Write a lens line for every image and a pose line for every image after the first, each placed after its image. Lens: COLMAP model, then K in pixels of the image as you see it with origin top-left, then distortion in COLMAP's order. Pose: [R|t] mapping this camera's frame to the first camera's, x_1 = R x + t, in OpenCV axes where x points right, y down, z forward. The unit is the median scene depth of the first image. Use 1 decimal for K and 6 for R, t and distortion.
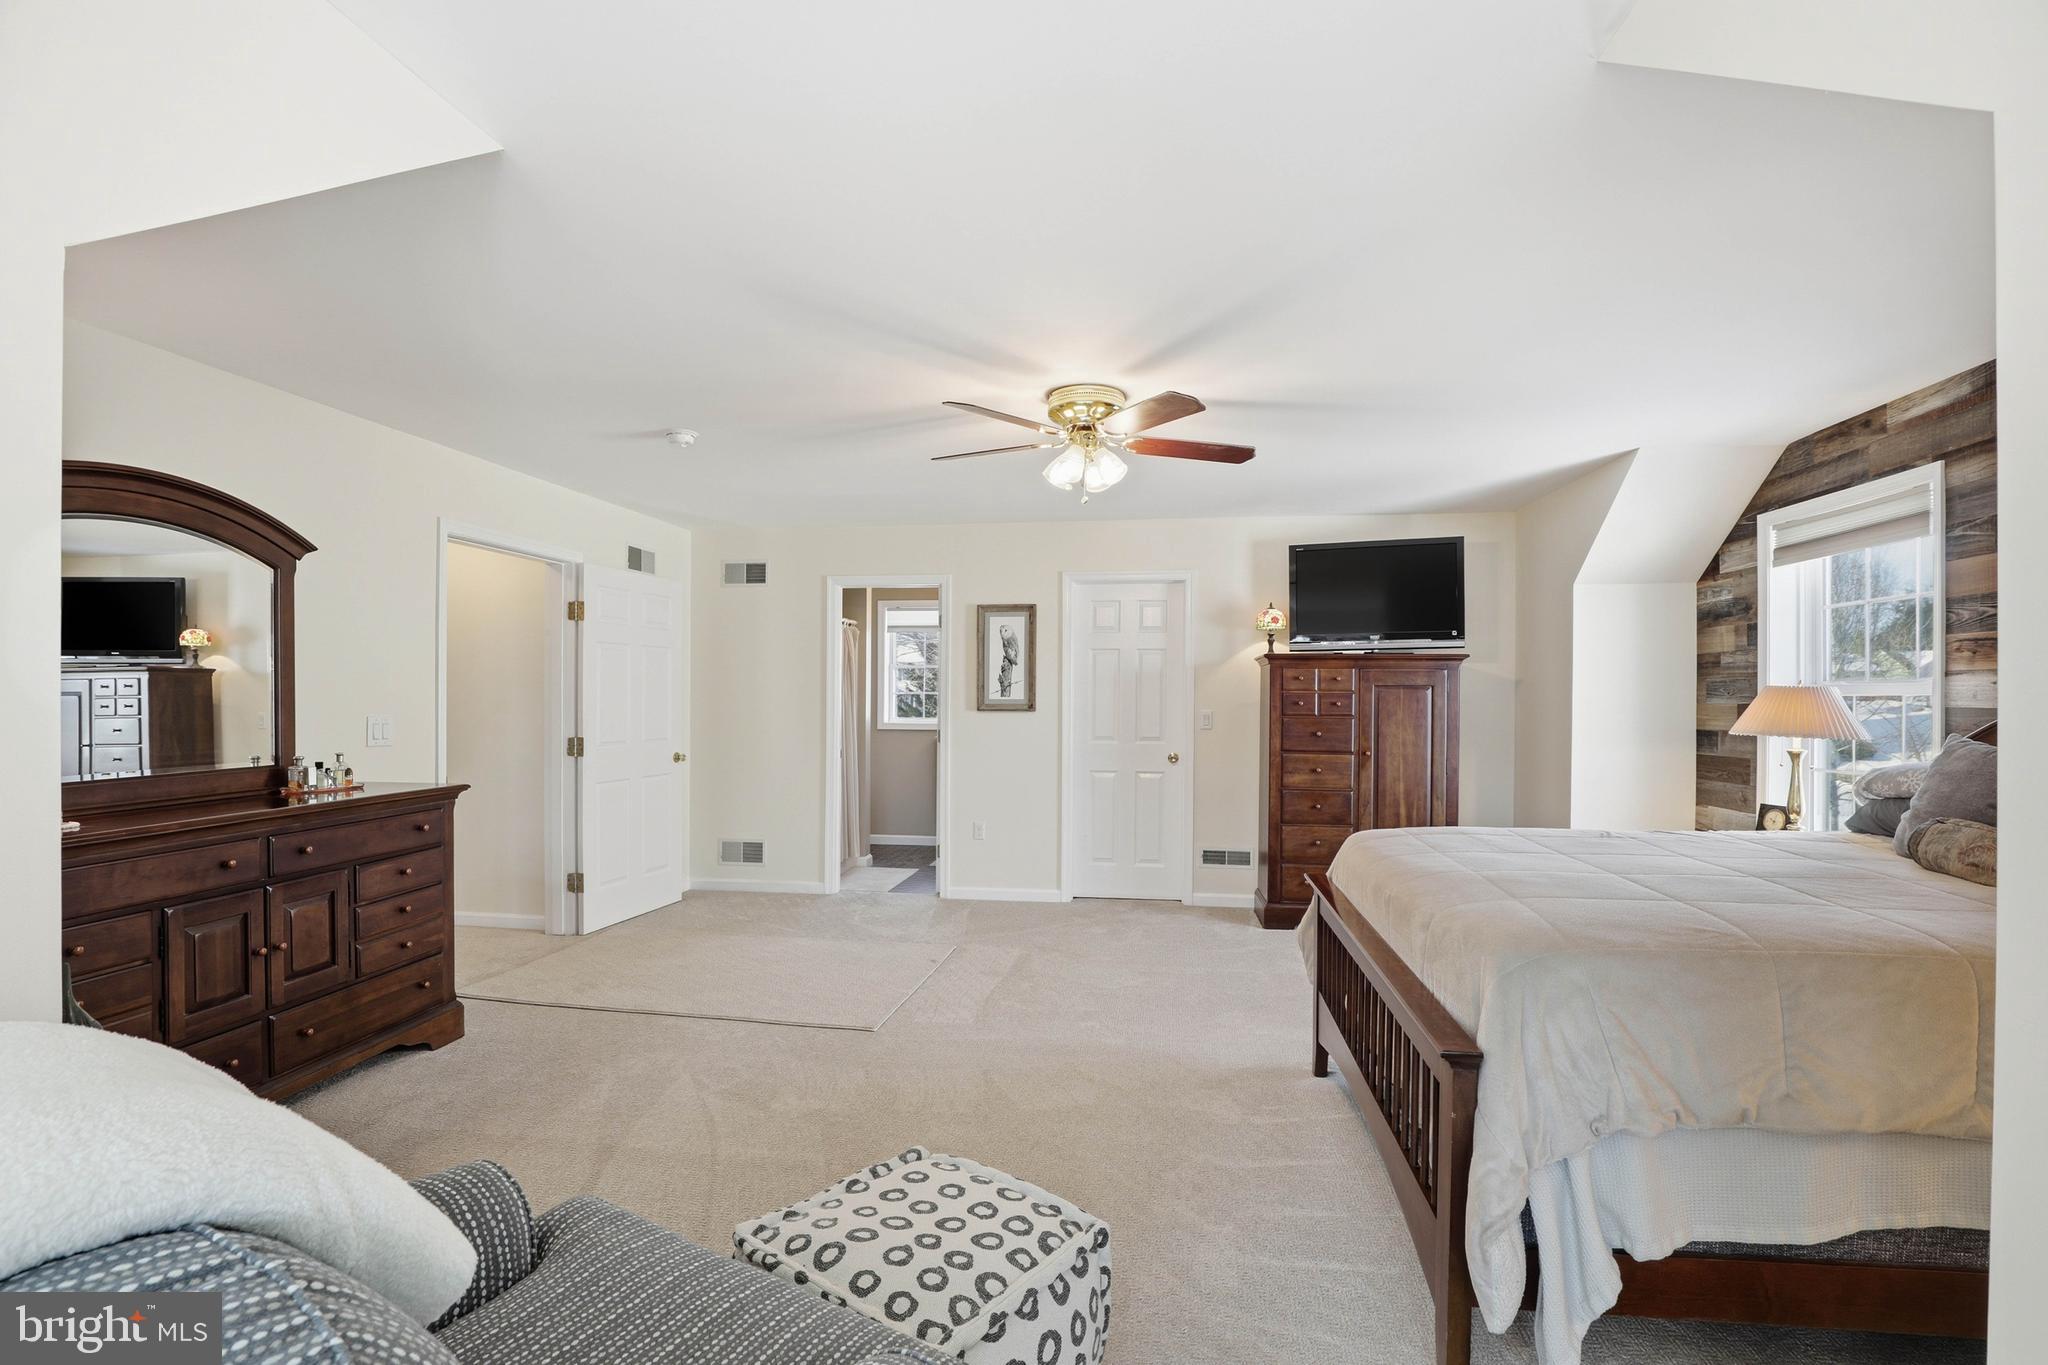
lens RADIAL K [[944.8, 0, 1031.3], [0, 944.8, 711.0], [0, 0, 1]] dist [-0.028895, 0.000852]
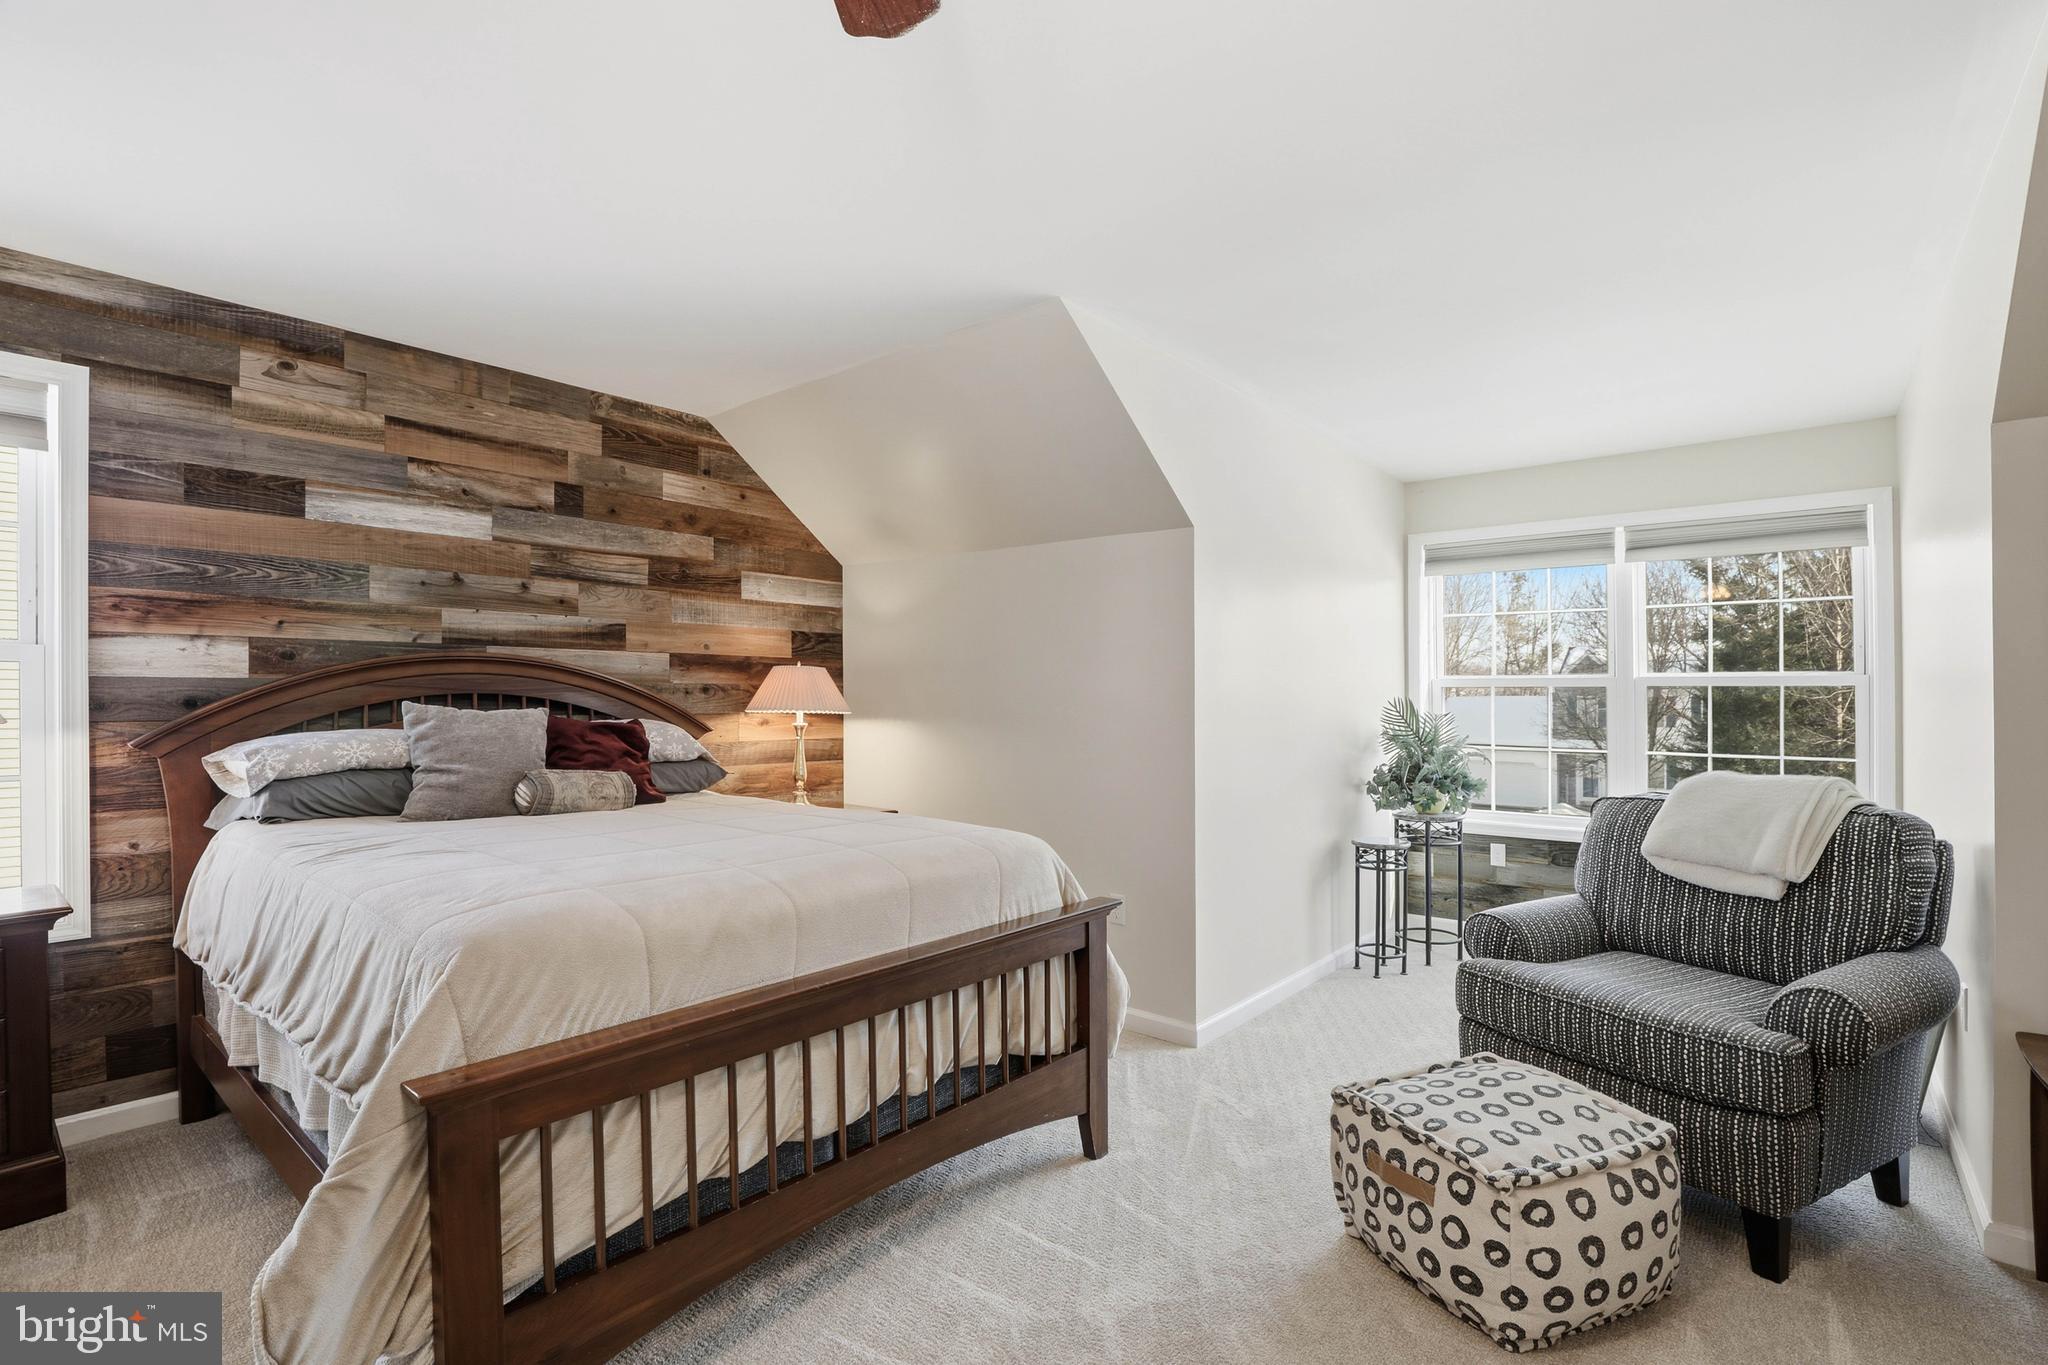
lens RADIAL K [[944.8, 0, 1031.3], [0, 944.8, 711.0], [0, 0, 1]] dist [-0.028895, 0.000852]
pose [[-0.849910, -0.012641, 0.526776, -0.109562], [0.004899, 0.999479, 0.031889, 0.003557], [-0.526905, 0.029683, -0.849406, 1.080966]]
